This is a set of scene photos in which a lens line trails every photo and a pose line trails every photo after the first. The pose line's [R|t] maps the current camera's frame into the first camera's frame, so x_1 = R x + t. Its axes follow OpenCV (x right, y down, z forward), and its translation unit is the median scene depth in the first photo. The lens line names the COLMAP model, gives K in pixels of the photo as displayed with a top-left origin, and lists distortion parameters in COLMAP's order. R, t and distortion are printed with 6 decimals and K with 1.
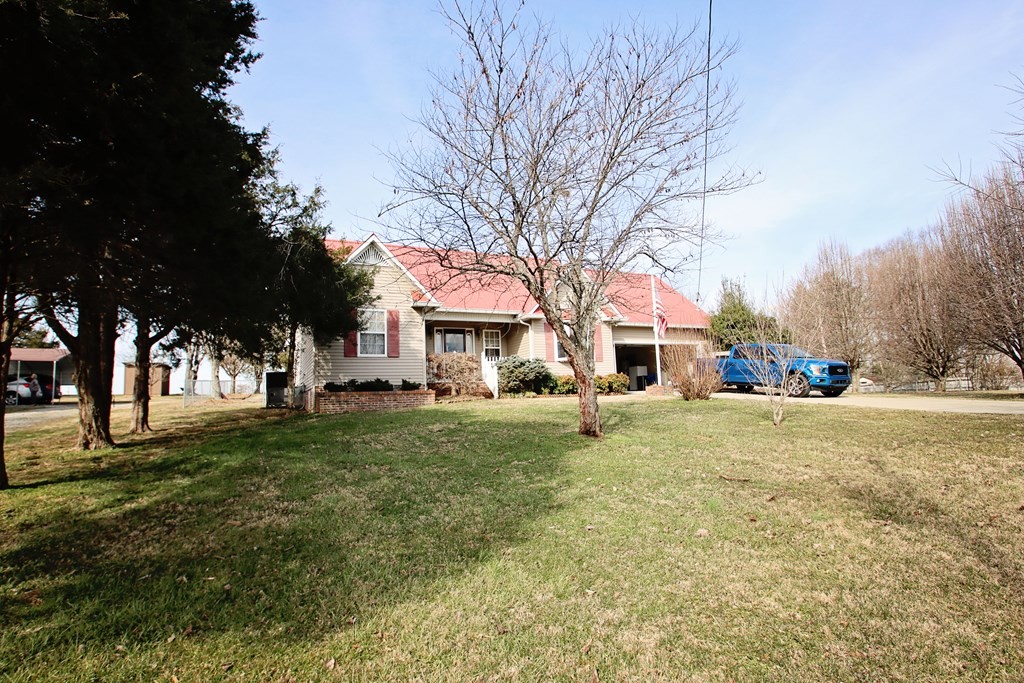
lens RADIAL K [[473.8, 0, 512.0], [0, 473.8, 341.5], [0, 0, 1]] dist [-0.006715, -0.000615]
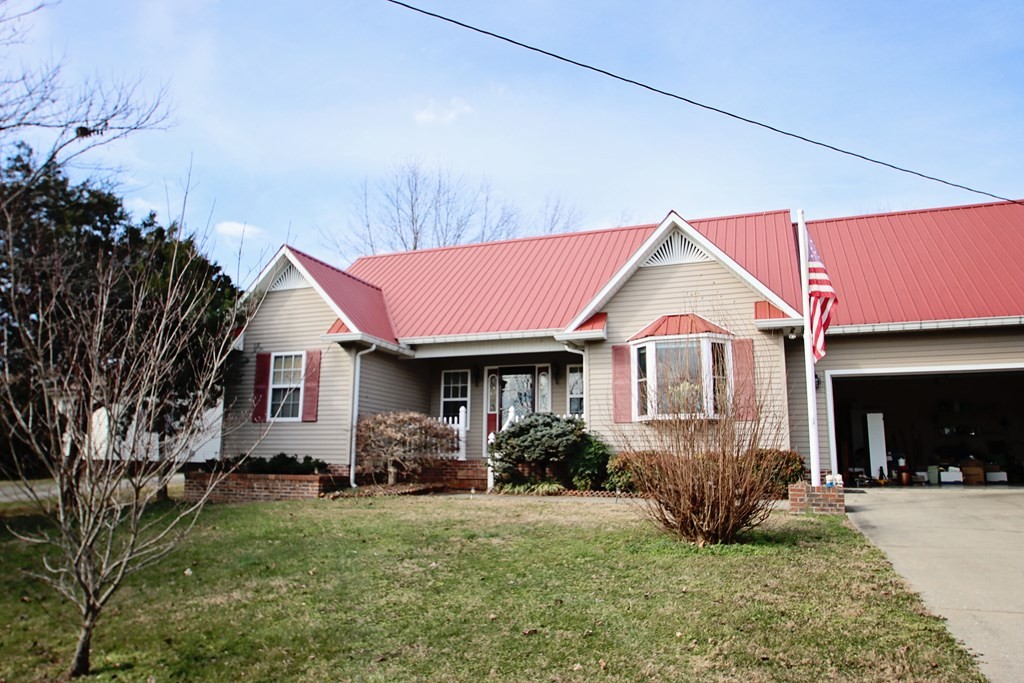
lens RADIAL K [[706.4, 0, 500.0], [0, 706.4, 344.8], [0, 0, 1]] dist [-0.062564, -0.001797]
pose [[0.715606, -0.079563, -0.693958, 0.581796], [0.050878, 0.996790, -0.061818, -0.000024], [0.696649, 0.008931, 0.717357, 0.435532]]
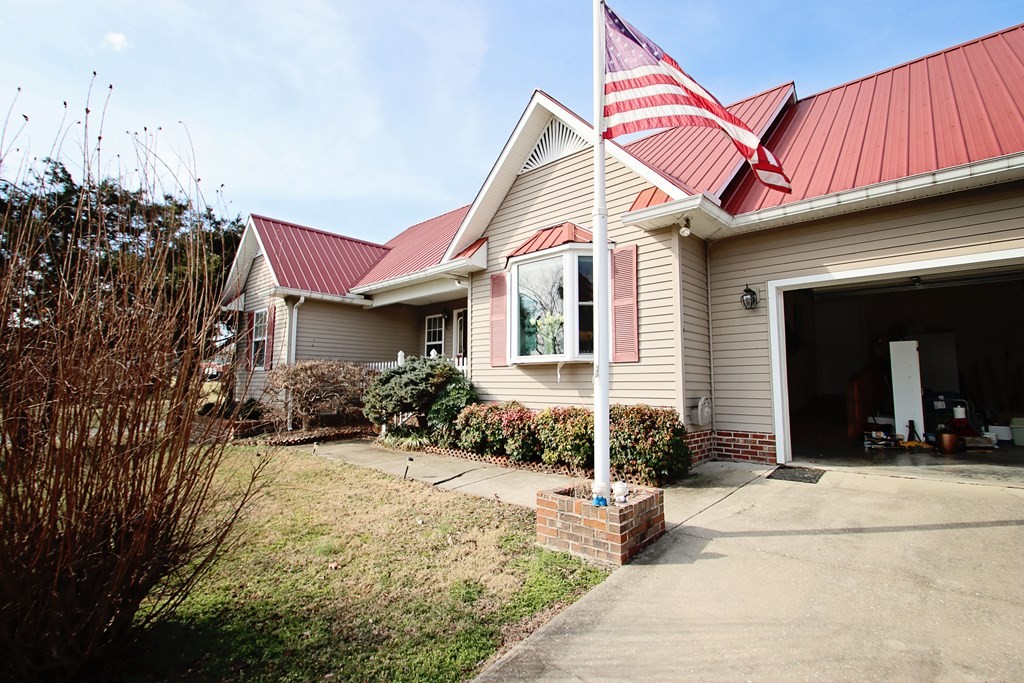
lens RADIAL K [[473.8, 0, 512.0], [0, 473.8, 341.5], [0, 0, 1]] dist [-0.006715, -0.000615]
pose [[0.414123, -0.046599, -0.909027, 0.530107], [0.098535, 0.995115, -0.006123, 0.028233], [0.904872, -0.087035, 0.416692, 0.967674]]
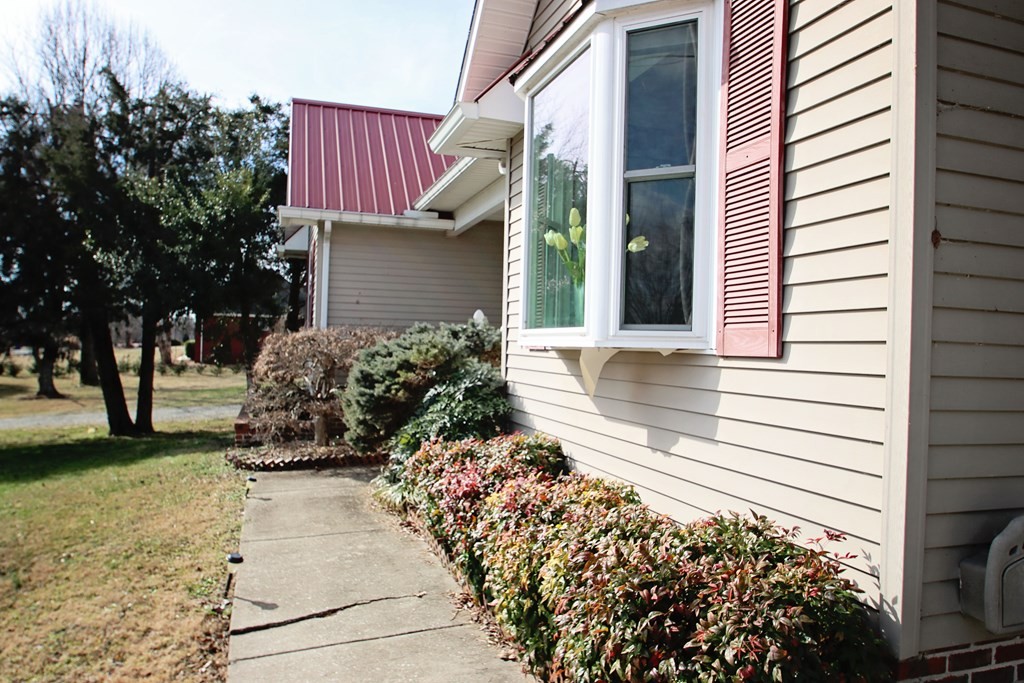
lens RADIAL K [[706.4, 0, 500.0], [0, 706.4, 344.8], [0, 0, 1]] dist [-0.062564, -0.001797]
pose [[-0.096731, 0.032210, -0.994789, 0.390172], [0.107430, 0.993975, 0.021738, 0.038750], [0.989496, -0.104768, -0.099608, 1.170794]]
